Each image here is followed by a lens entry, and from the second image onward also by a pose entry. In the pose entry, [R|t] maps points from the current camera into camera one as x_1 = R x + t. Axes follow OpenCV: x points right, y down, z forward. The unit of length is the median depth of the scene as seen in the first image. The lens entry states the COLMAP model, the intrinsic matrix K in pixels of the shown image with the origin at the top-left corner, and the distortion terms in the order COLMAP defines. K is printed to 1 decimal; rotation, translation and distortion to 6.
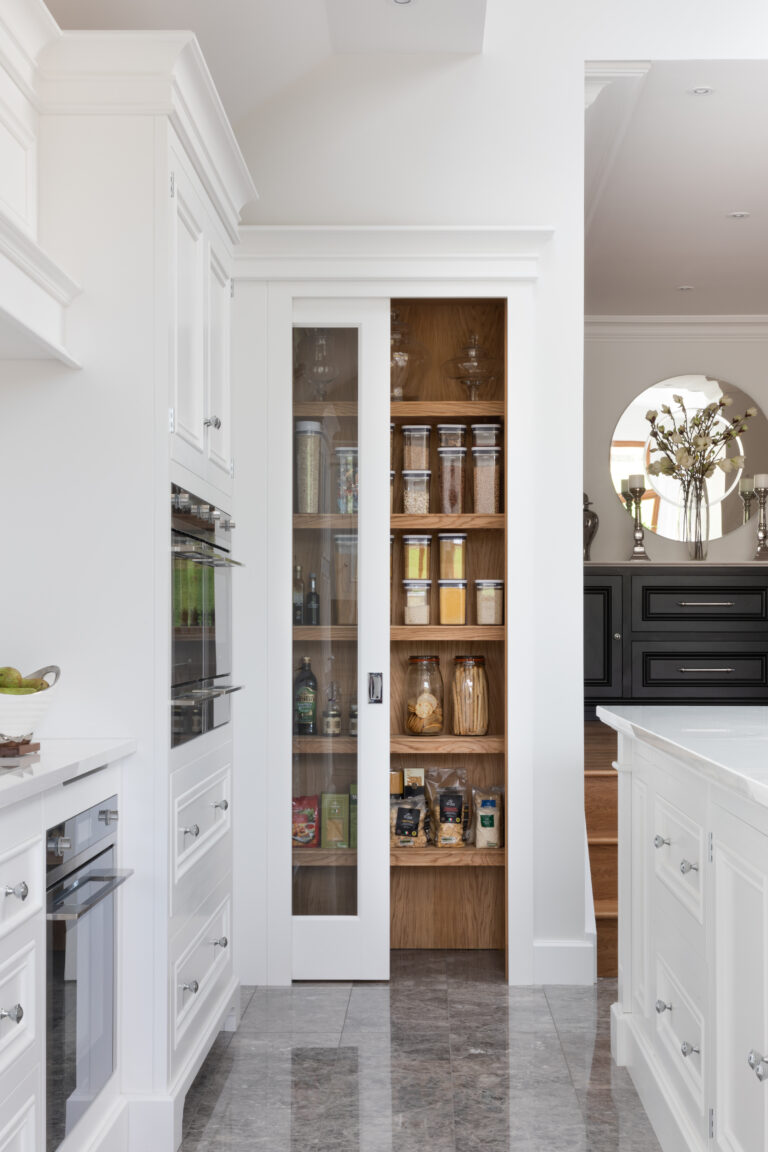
lens RADIAL K [[1799.3, 0, 448.5], [0, 1799.3, 578.1], [0, 0, 1]] dist [0.147595, -0.051892]
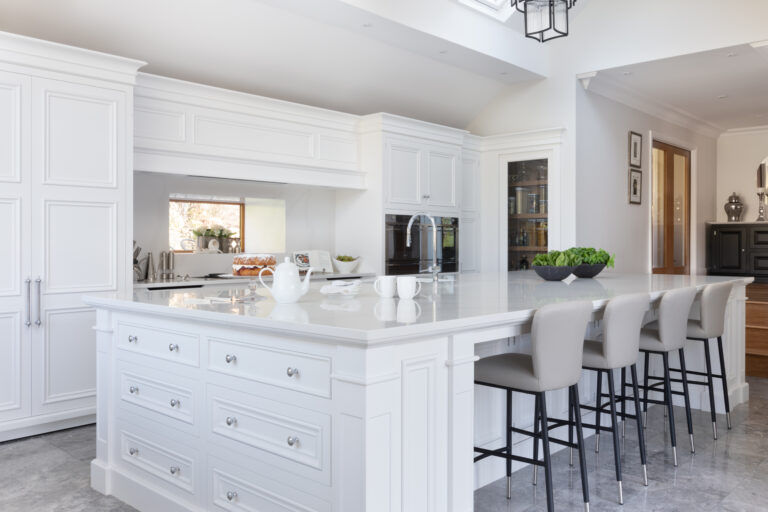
lens RADIAL K [[667.4, 0, 384.0], [0, 667.4, 256.0], [0, 0, 1]] dist [0.000715, 0.002450]
pose [[0.732110, 0.016294, -0.680991, 0.600512], [0.015851, 0.999036, 0.040945, -0.012213], [0.681001, -0.040771, 0.731146, -0.121226]]
